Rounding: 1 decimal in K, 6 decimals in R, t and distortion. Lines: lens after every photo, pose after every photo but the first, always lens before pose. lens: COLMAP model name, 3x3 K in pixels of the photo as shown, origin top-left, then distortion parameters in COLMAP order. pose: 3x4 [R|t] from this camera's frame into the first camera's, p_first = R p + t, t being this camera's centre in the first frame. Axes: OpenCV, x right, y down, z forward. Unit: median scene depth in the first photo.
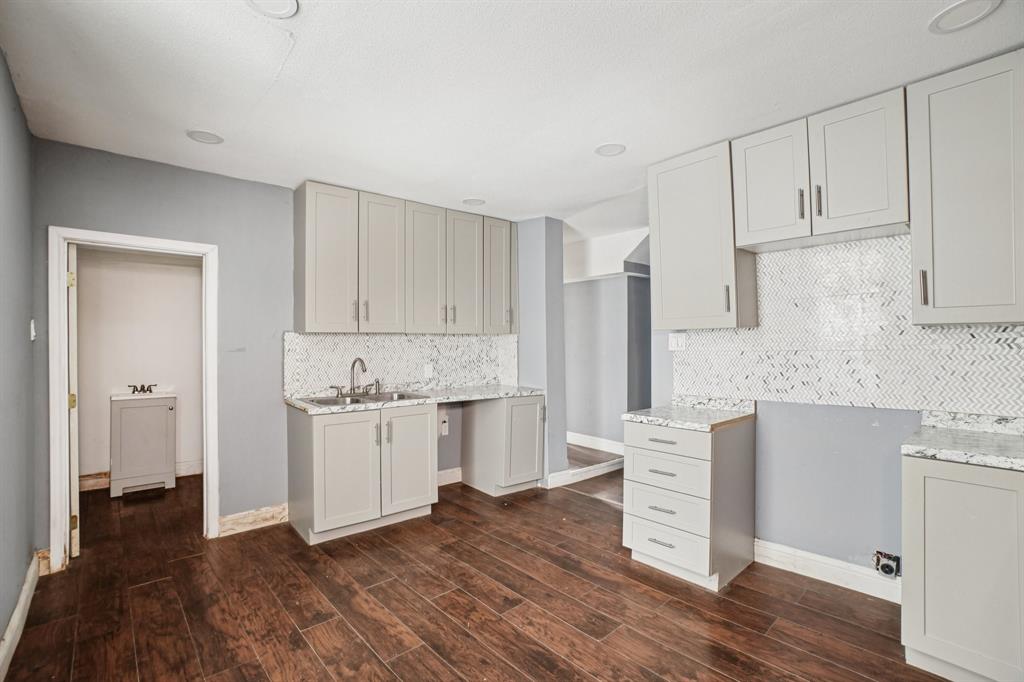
lens RADIAL K [[461.4, 0, 512.0], [0, 461.4, 341.0], [0, 0, 1]] dist [-0.032809, -0.000014]
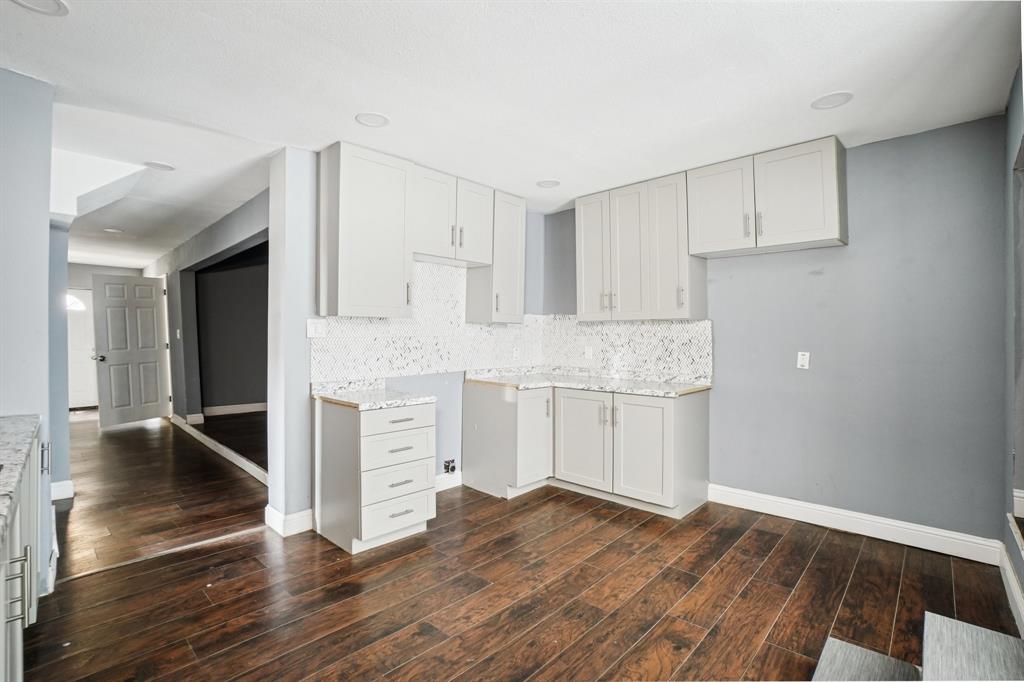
lens RADIAL K [[444.8, 0, 509.0], [0, 444.8, 351.1], [0, 0, 1]] dist [-0.027152, 0.000321]
pose [[-0.032085, -0.034003, 0.998907, -0.853662], [-0.009333, 0.999388, 0.033719, 0.019324], [-0.999442, -0.008241, -0.032383, 0.917022]]
